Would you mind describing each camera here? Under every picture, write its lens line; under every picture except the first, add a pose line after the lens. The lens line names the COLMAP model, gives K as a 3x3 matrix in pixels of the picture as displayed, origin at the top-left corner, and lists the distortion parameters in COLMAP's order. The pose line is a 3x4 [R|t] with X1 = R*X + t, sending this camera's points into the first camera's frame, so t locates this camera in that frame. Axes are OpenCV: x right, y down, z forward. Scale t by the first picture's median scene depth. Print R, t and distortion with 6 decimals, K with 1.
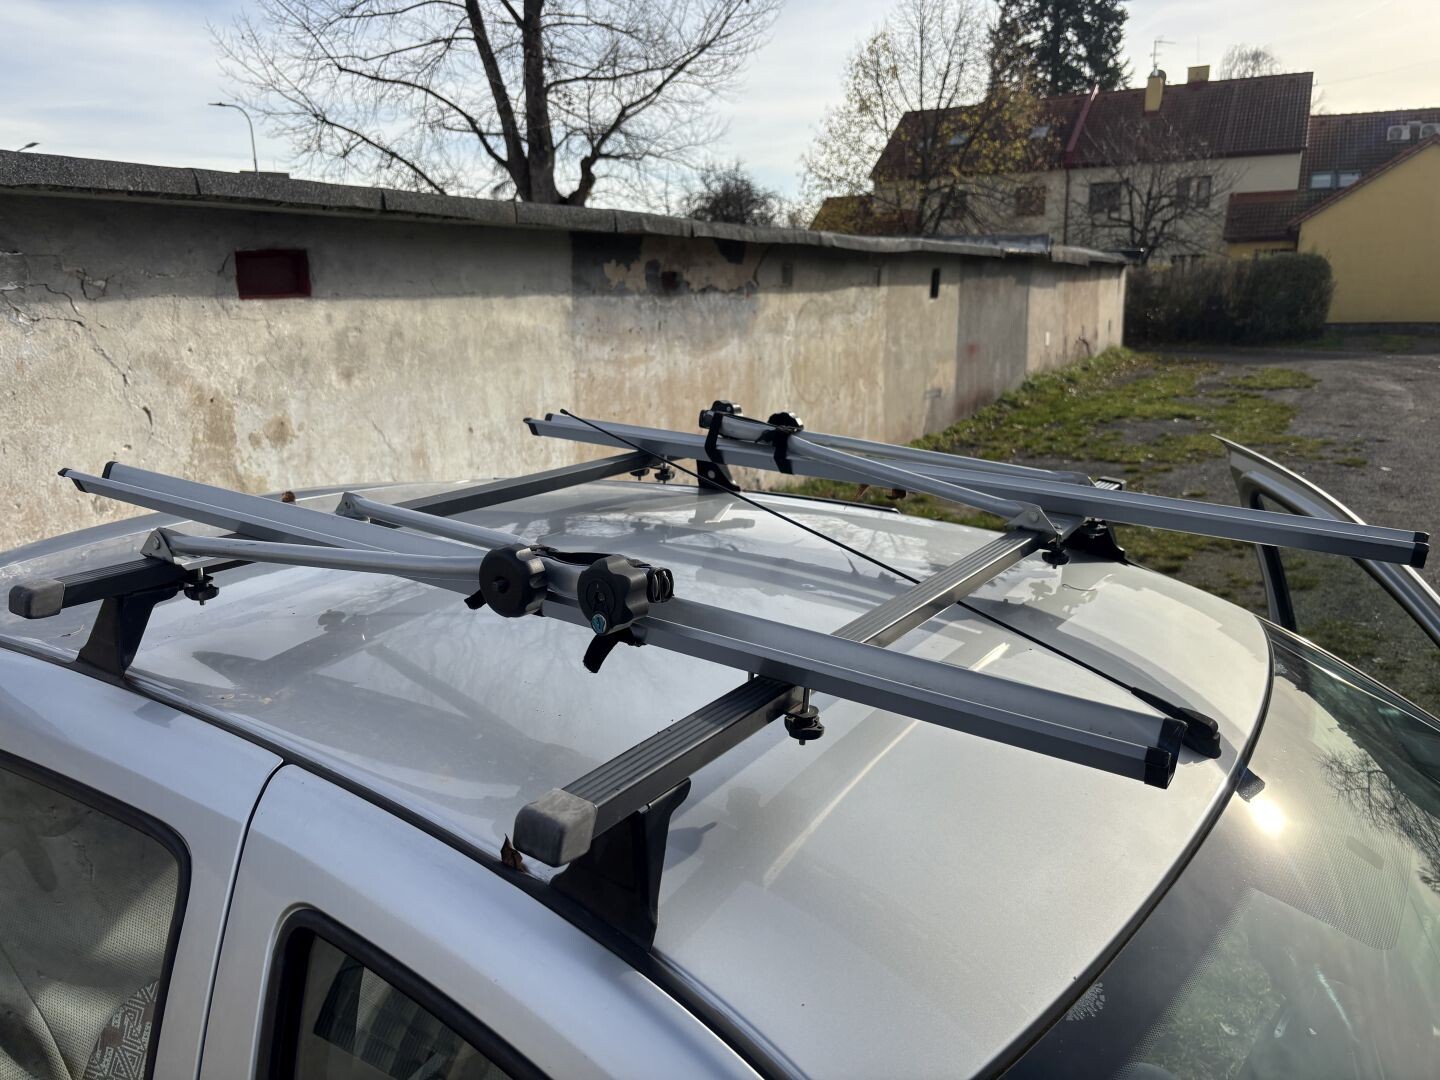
lens RADIAL K [[1100.2, 0, 720.0], [0, 1100.2, 540.0], [0, 0, 1]] dist [0.023504, -0.008045]
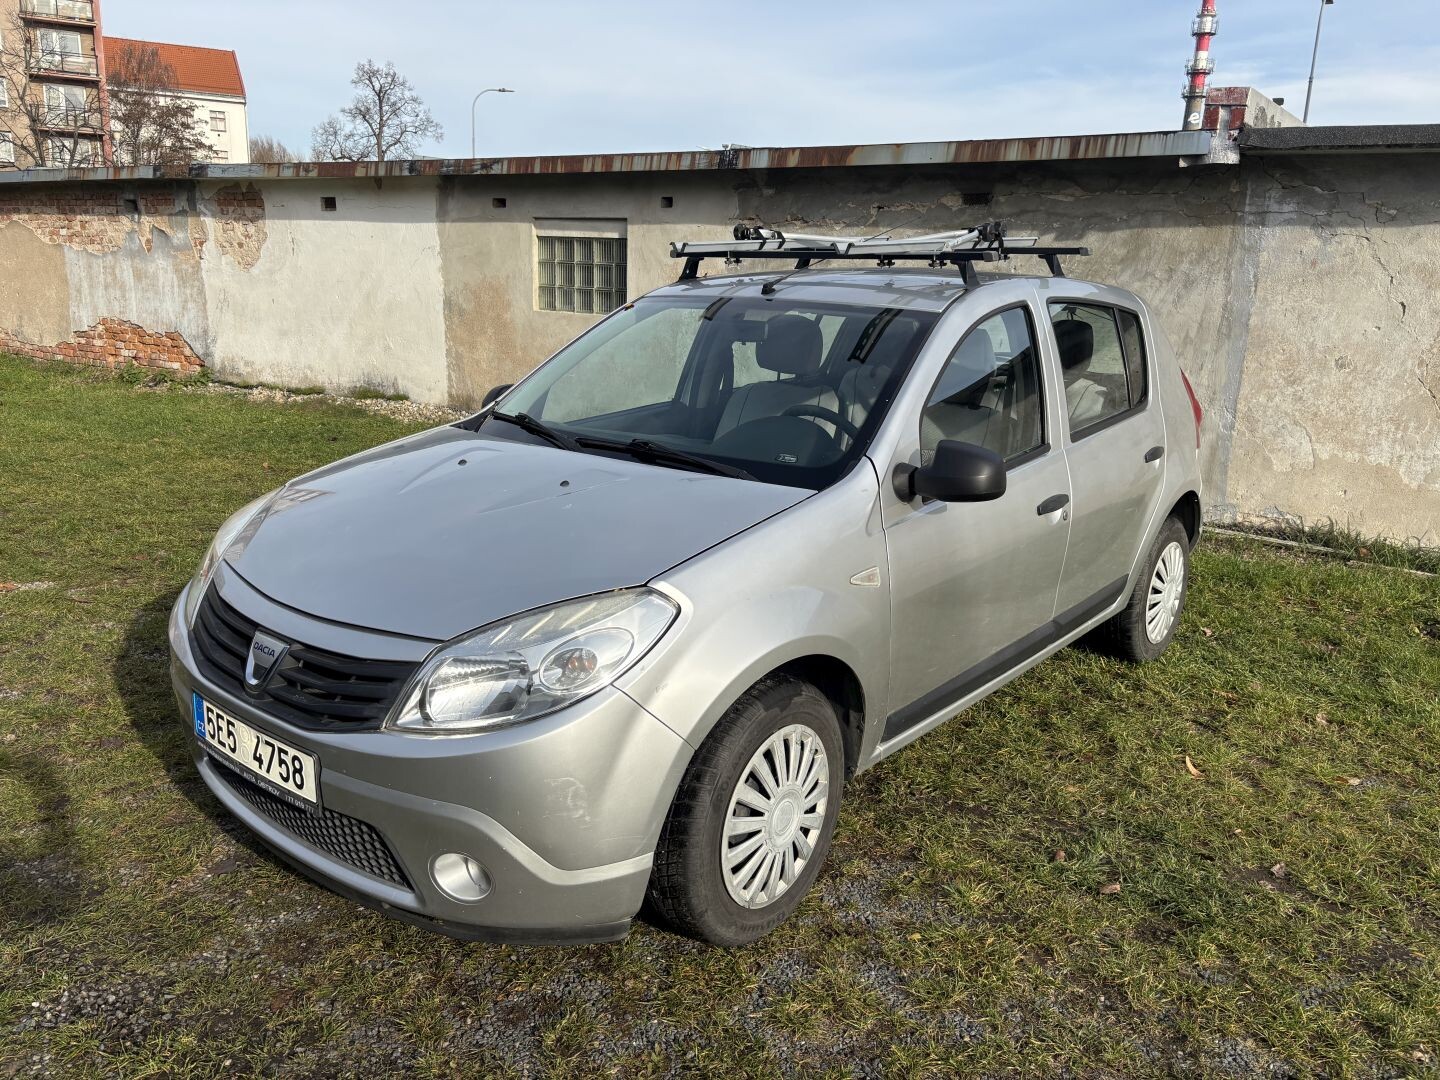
lens RADIAL K [[1078.7, 0, 713.8], [0, 1078.7, 541.4], [0, 0, 1]] dist [0.021114, -0.009376]
pose [[-0.118648, 0.249064, -0.961192, 0.171726], [-0.256490, 0.927488, 0.271991, 0.001568], [0.959237, 0.278808, -0.046162, 0.056553]]
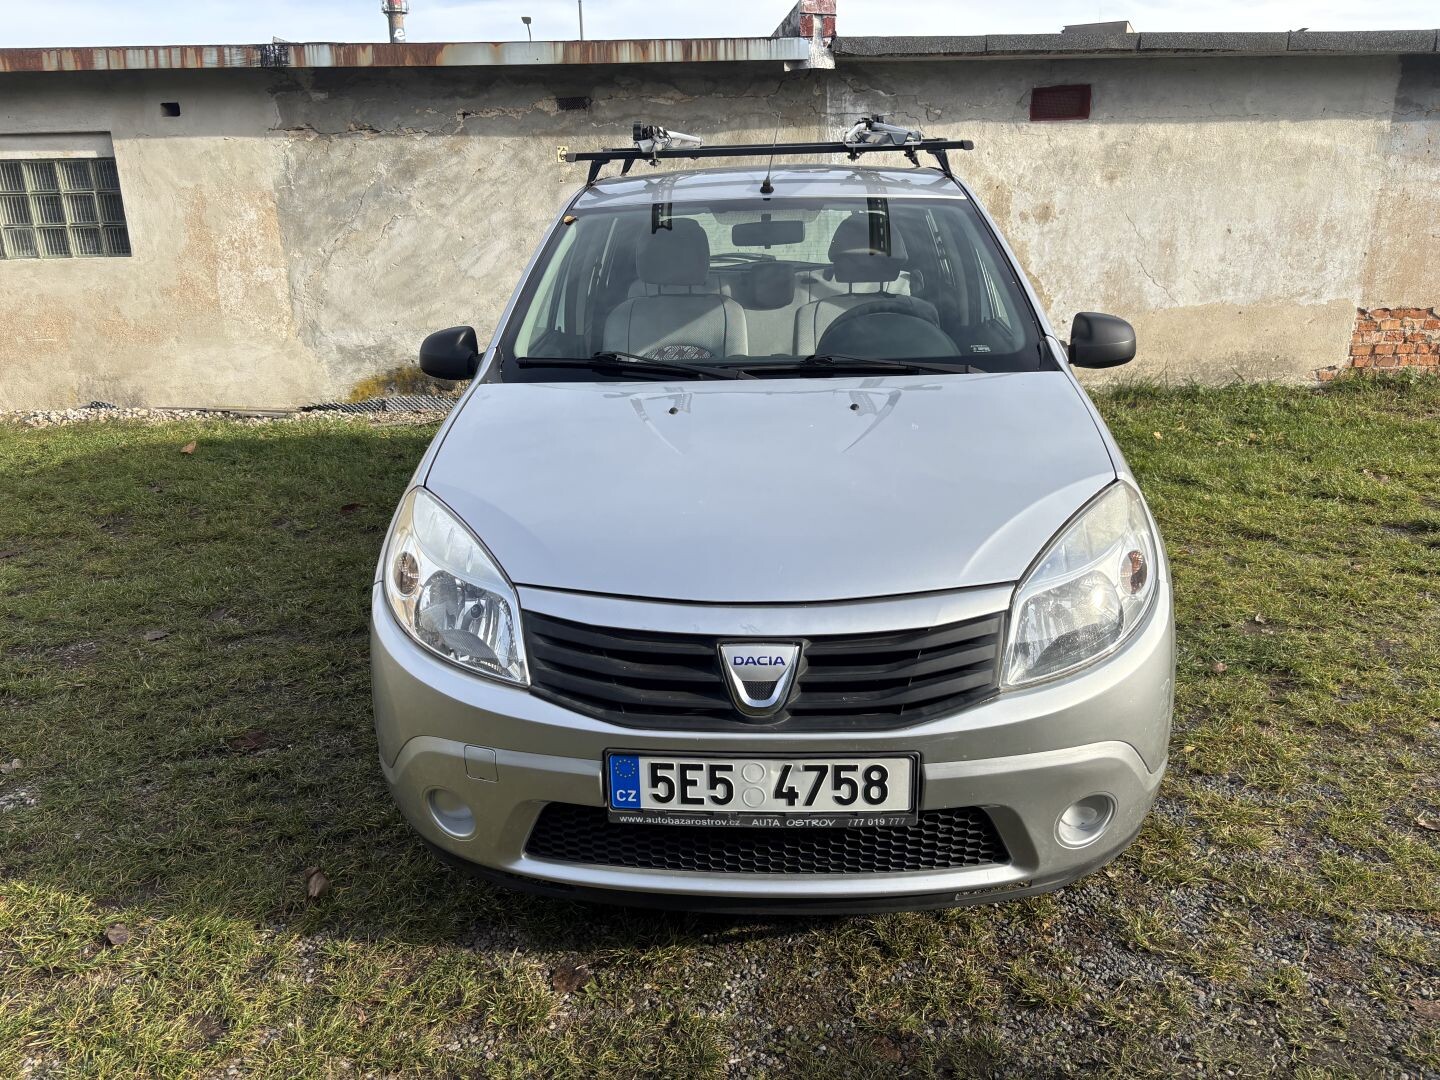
lens RADIAL K [[1091.0, 0, 712.2], [0, 1091.0, 543.8], [0, 0, 1]] dist [0.025616, -0.029008]
pose [[0.509115, 0.261014, -0.820167, 0.143761], [-0.181634, 0.964030, 0.194049, 0.026053], [0.841315, 0.050177, 0.538211, -0.032533]]
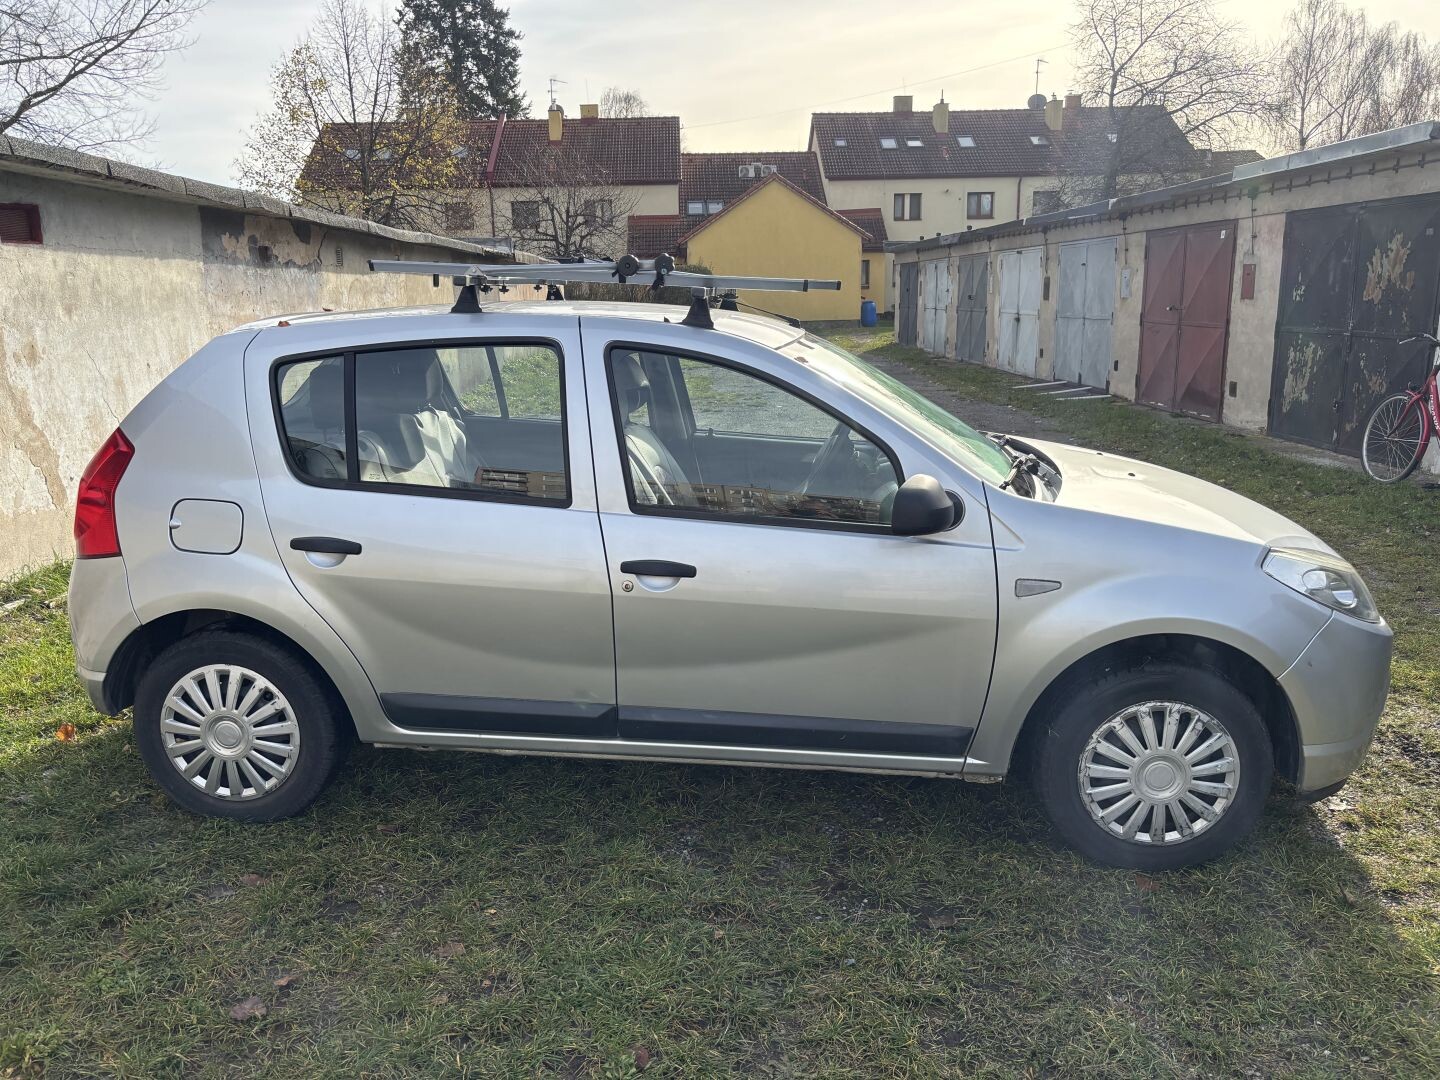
lens RADIAL K [[1078.7, 0, 713.8], [0, 1078.7, 541.4], [0, 0, 1]] dist [0.021114, -0.009376]
pose [[0.876726, -0.107767, 0.468762, -0.065216], [0.111681, 0.993552, 0.019538, 0.034311], [-0.467845, 0.035222, 0.883109, -0.082386]]
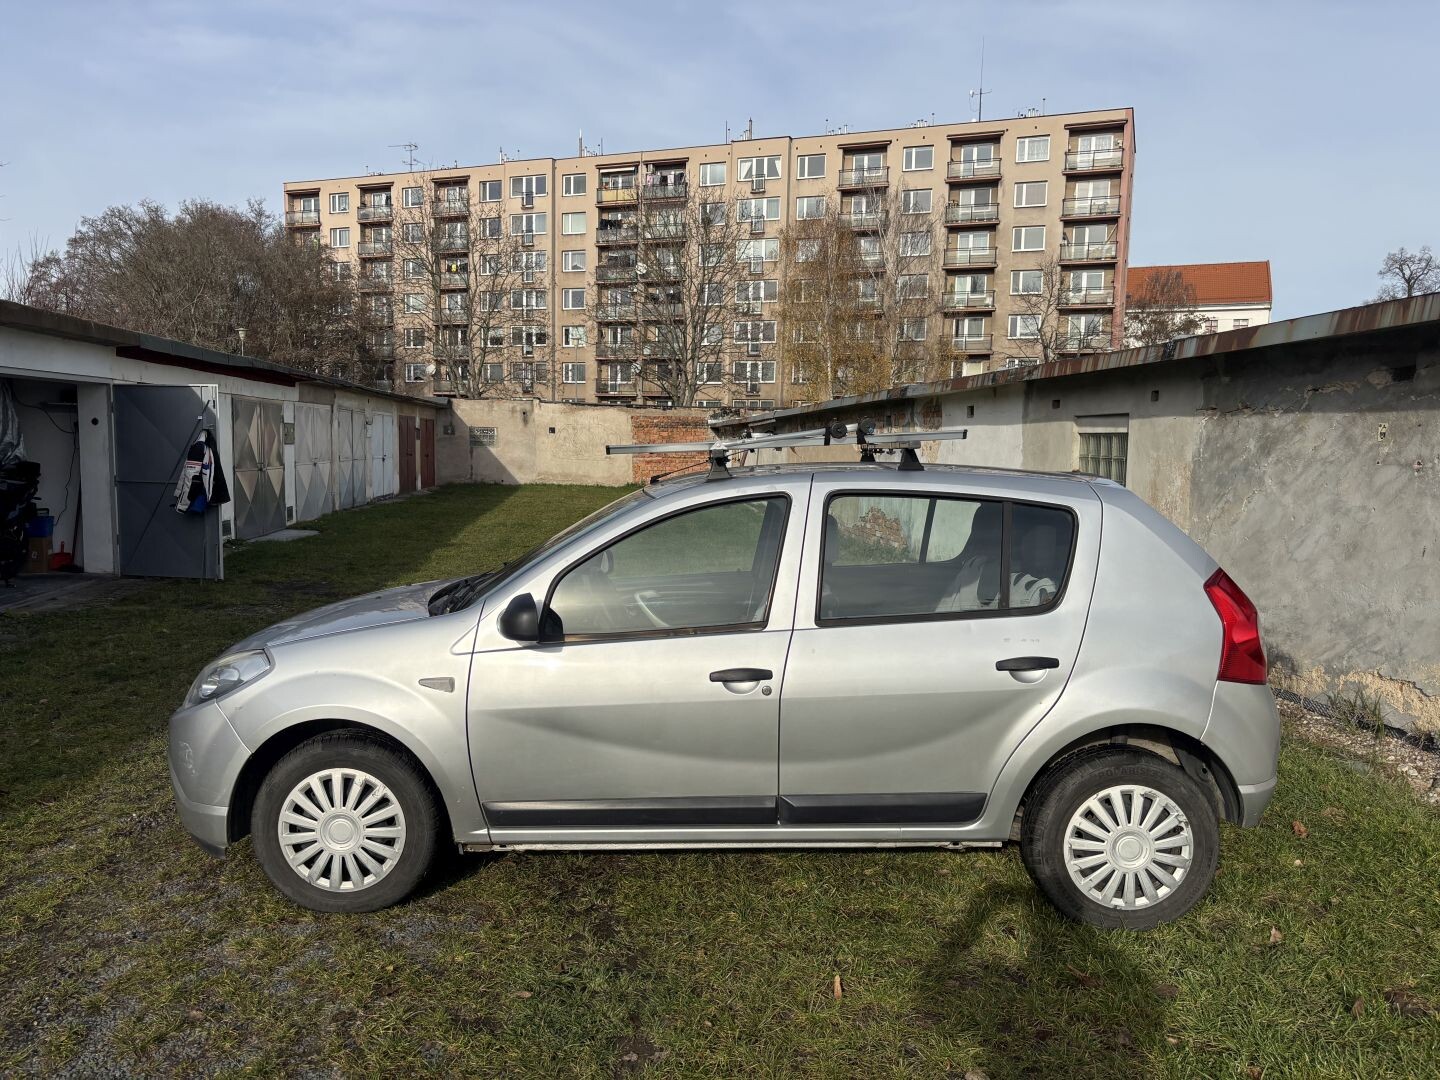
lens RADIAL K [[1091.0, 0, 712.2], [0, 1091.0, 543.8], [0, 0, 1]] dist [0.025616, -0.029008]
pose [[-0.840171, 0.048687, -0.540131, 0.113249], [-0.128012, 0.950015, 0.284754, -0.036155], [0.526997, 0.308386, -0.791943, 0.204508]]
